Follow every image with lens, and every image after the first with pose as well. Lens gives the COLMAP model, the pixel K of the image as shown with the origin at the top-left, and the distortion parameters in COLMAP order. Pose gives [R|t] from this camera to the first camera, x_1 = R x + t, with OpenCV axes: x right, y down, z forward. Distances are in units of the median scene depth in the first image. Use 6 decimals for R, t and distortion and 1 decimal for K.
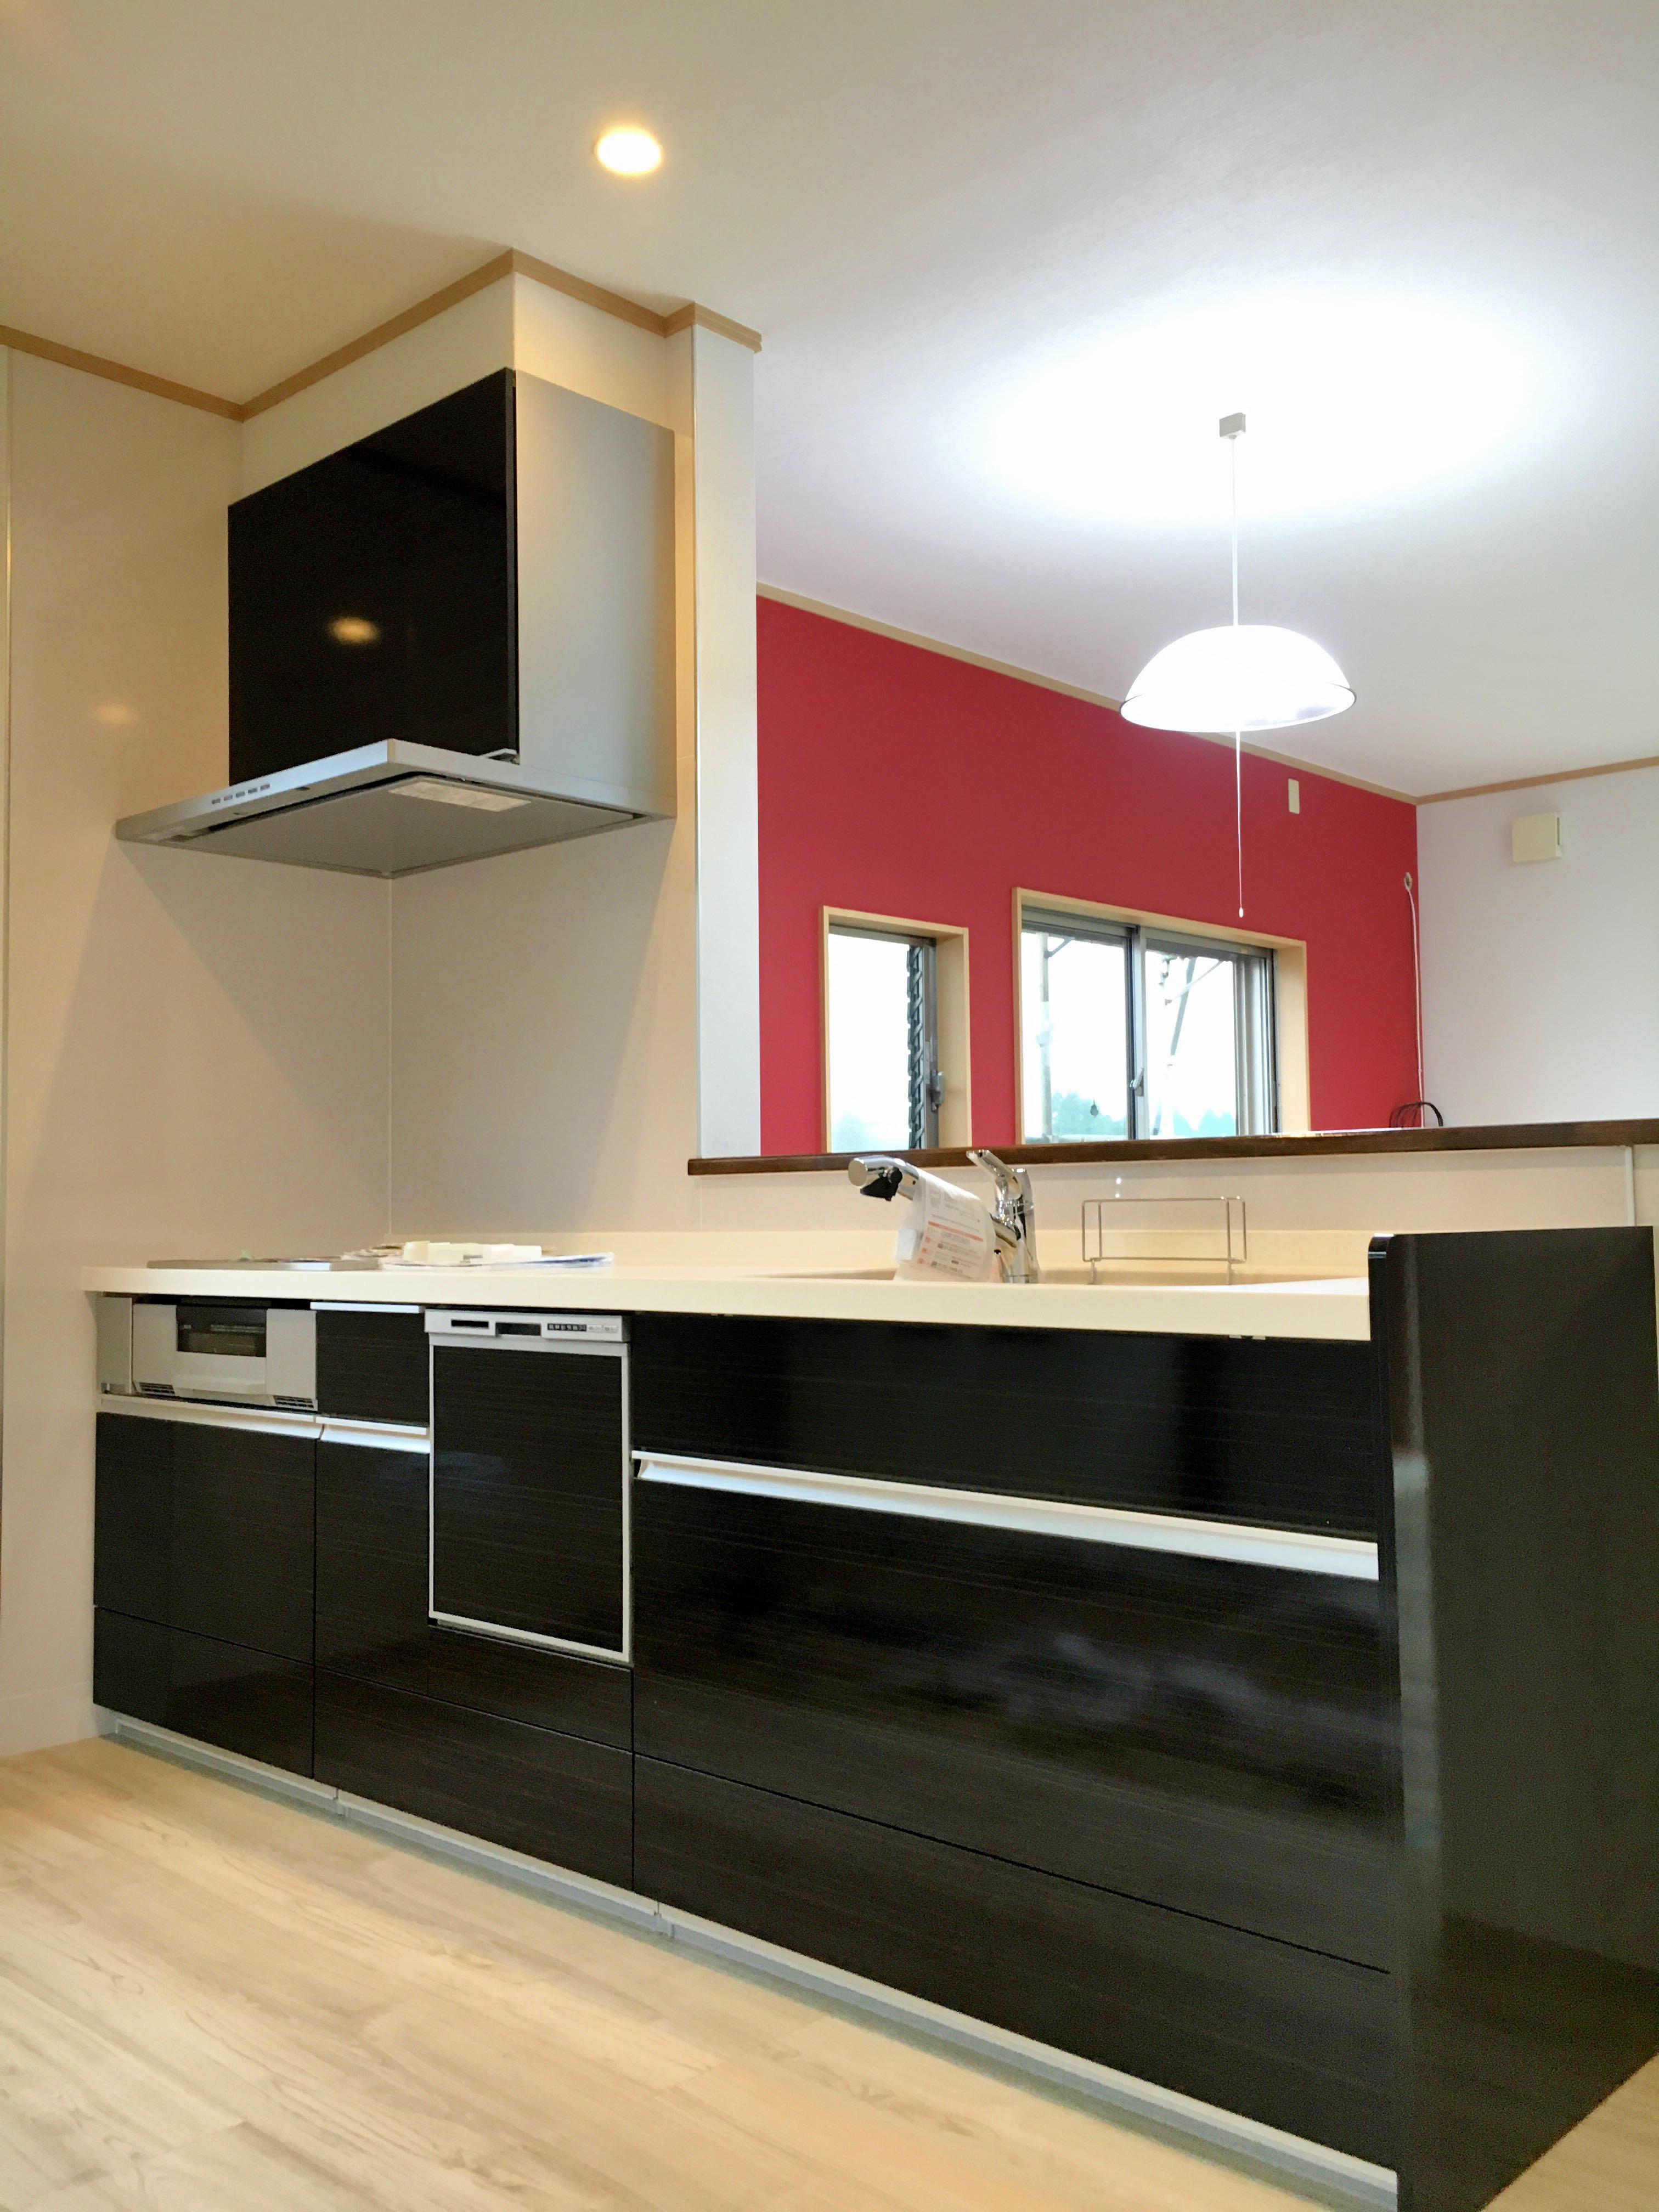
lens RADIAL K [[1911.0, 0, 822.6], [0, 1911.0, 1107.2], [0, 0, 1]] dist [0.053630, -0.048139]
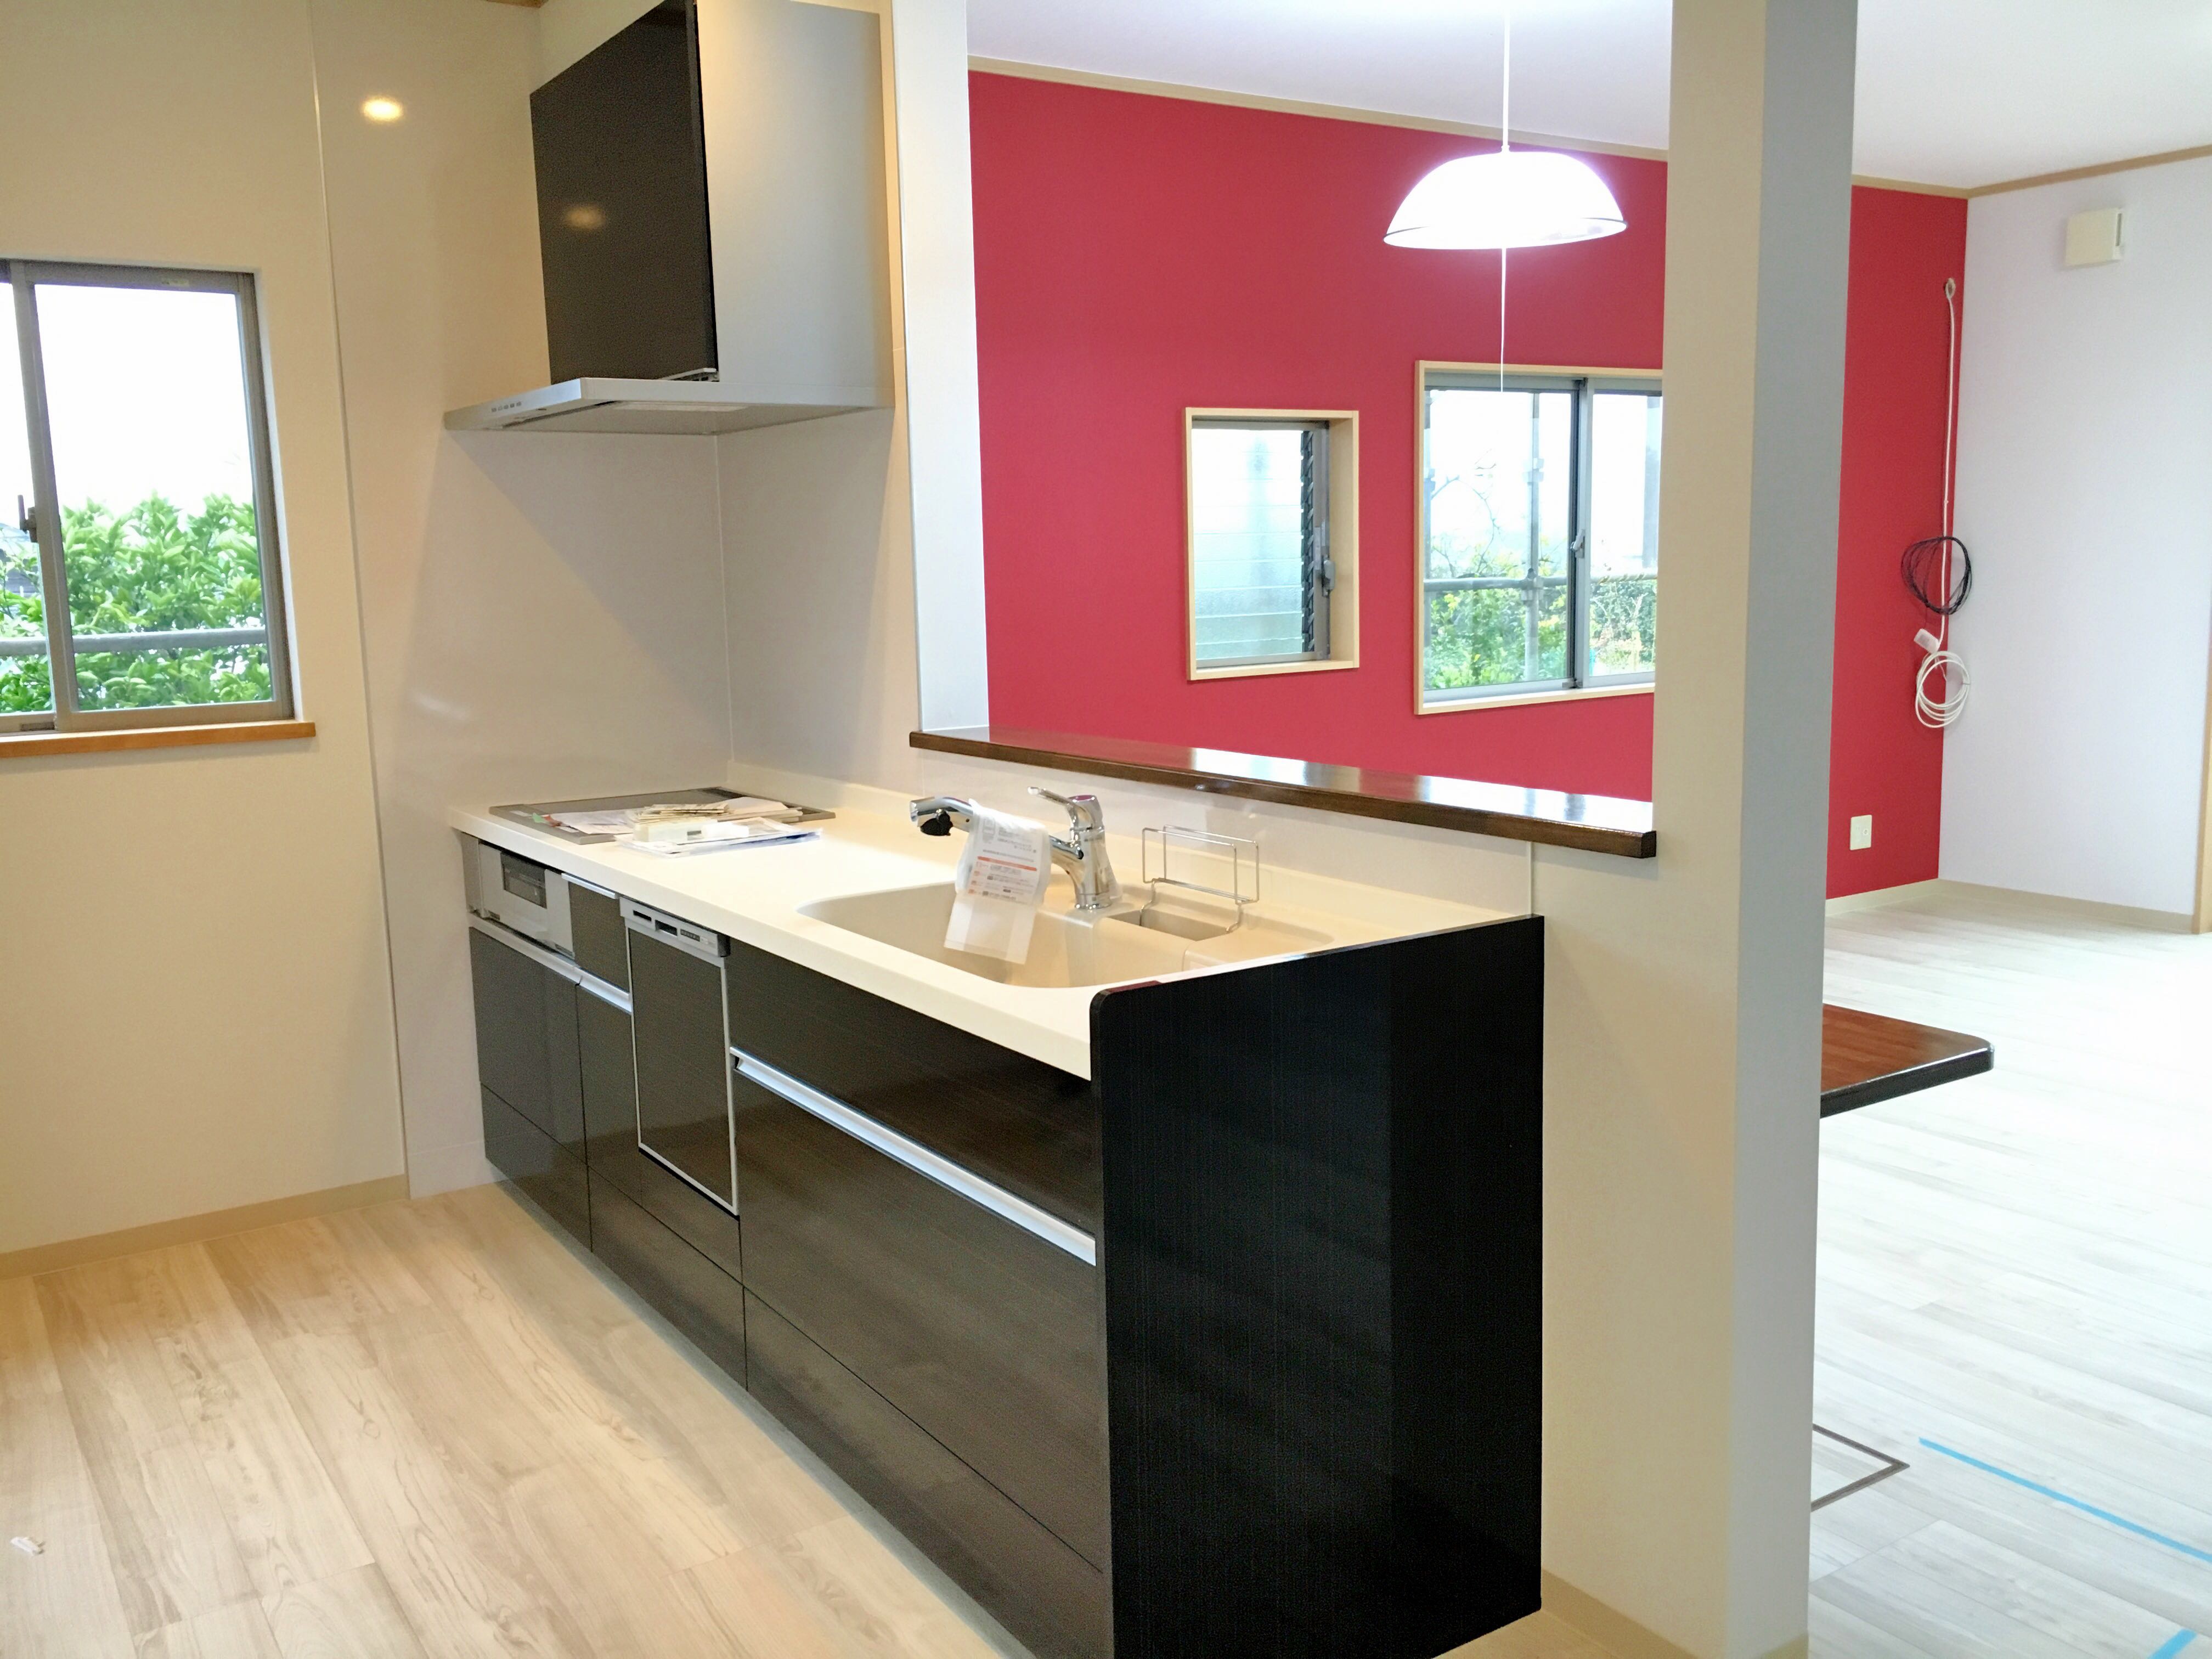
lens RADIAL K [[1911.0, 0, 1115.2], [0, 1911.0, 823.5], [0, 0, 1]] dist [0.053630, -0.048139]
pose [[0.972970, 0.020847, -0.229990, 0.355676], [0.026281, 0.979451, 0.199961, -0.164350], [0.229433, -0.200601, 0.952428, -0.036229]]
